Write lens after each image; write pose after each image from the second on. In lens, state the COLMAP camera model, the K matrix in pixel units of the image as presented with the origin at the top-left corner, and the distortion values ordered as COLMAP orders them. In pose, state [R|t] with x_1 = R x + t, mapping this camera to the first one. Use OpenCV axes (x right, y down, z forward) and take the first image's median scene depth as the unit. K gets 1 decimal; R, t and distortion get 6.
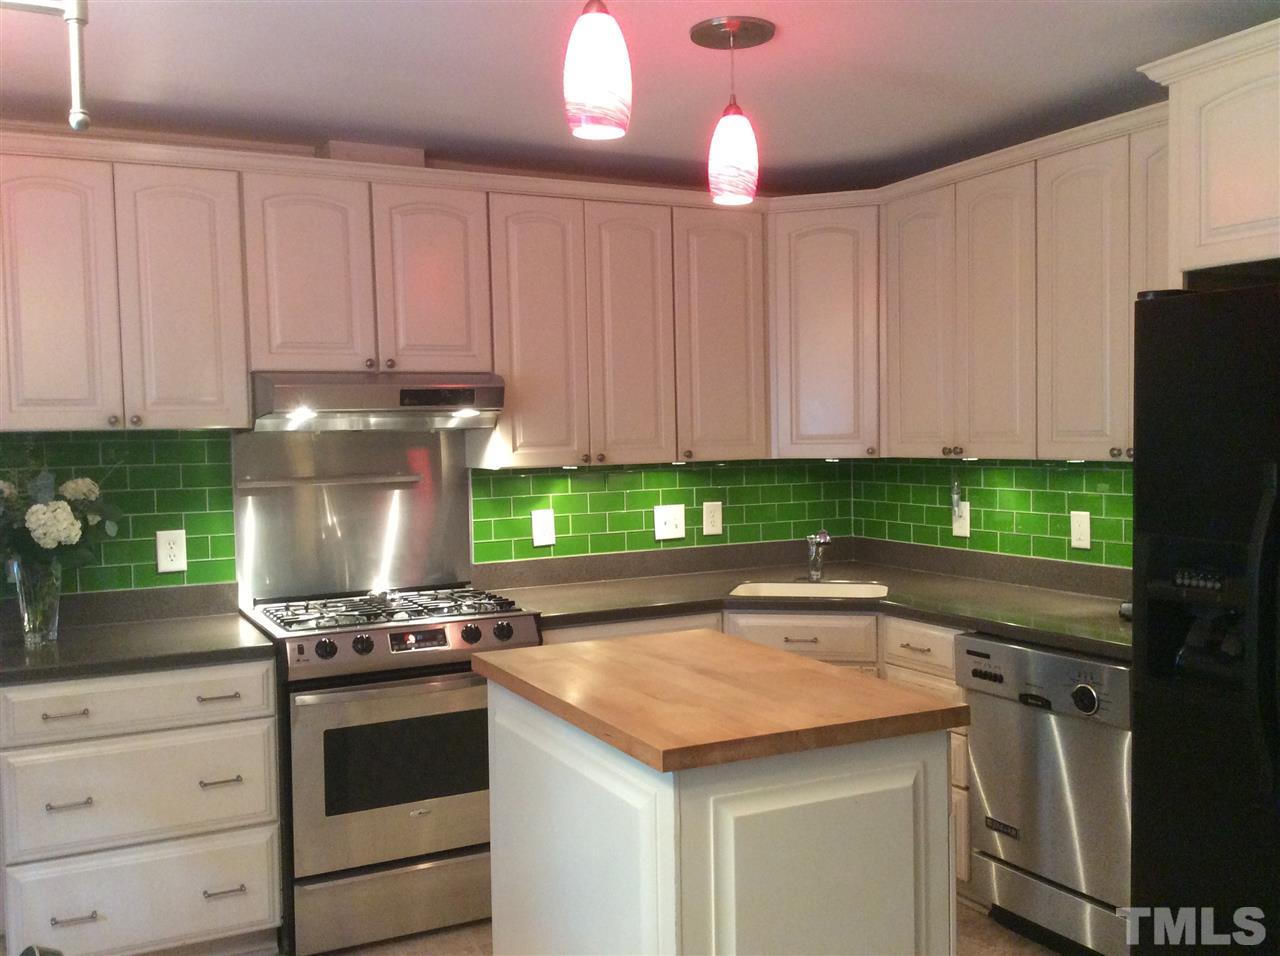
lens RADIAL K [[1164.2, 0, 640.0], [0, 1164.2, 478.0], [0, 0, 1]] dist [0.086701, 0.003230]
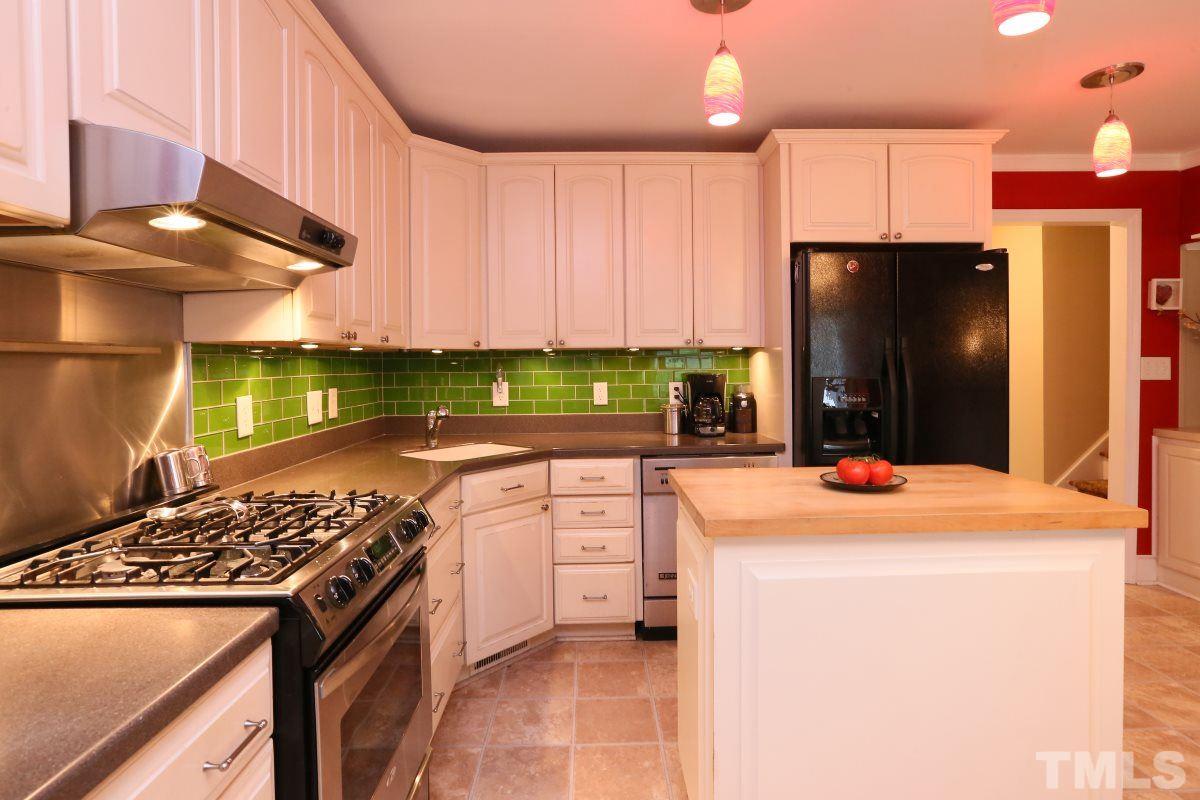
lens RADIAL K [[667.8, 0, 600.5], [0, 667.8, 366.7], [0, 0, 1]] dist [0.000001, 0.000001]
pose [[0.431656, 0.011066, 0.901971, -0.438921], [0.039064, 0.998757, -0.030948, 0.032671], [-0.901192, 0.048594, 0.430687, 0.555325]]
